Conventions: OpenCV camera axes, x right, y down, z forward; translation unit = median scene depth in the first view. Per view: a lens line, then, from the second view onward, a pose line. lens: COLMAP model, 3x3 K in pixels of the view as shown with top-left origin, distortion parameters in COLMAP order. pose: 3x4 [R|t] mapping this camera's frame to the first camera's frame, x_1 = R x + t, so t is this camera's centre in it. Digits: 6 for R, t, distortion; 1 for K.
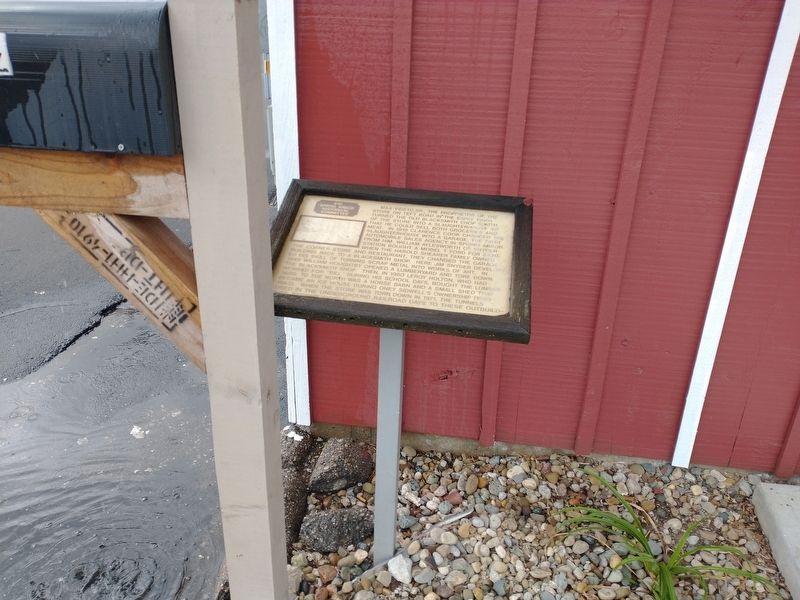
lens RADIAL K [[666.3, 0, 400.0], [0, 666.3, 300.0], [0, 0, 1]] dist [0.058148, -0.186114]
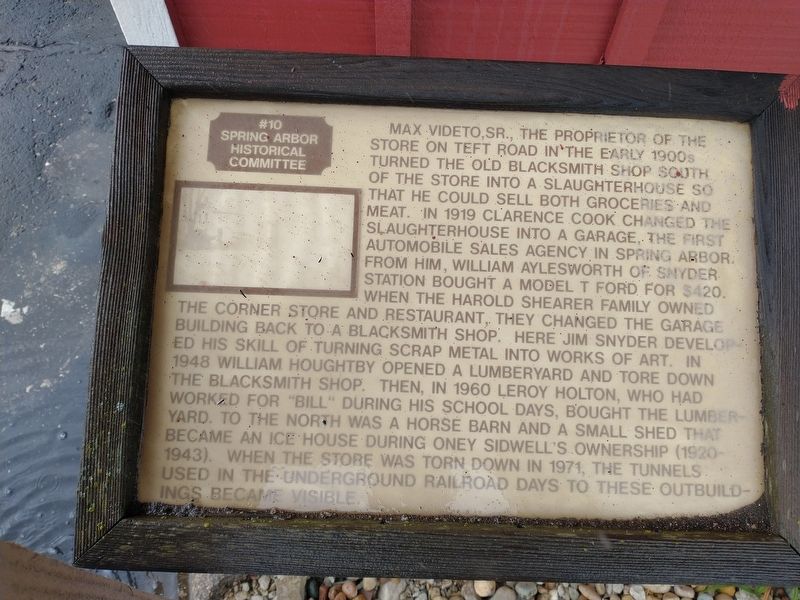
lens RADIAL K [[666.3, 0, 400.0], [0, 666.3, 300.0], [0, 0, 1]] dist [0.058148, -0.186114]
pose [[0.991859, -0.117591, 0.048858, -0.056037], [0.066647, 0.806337, 0.587690, -0.296985], [-0.108504, -0.579649, 0.807610, 0.692714]]
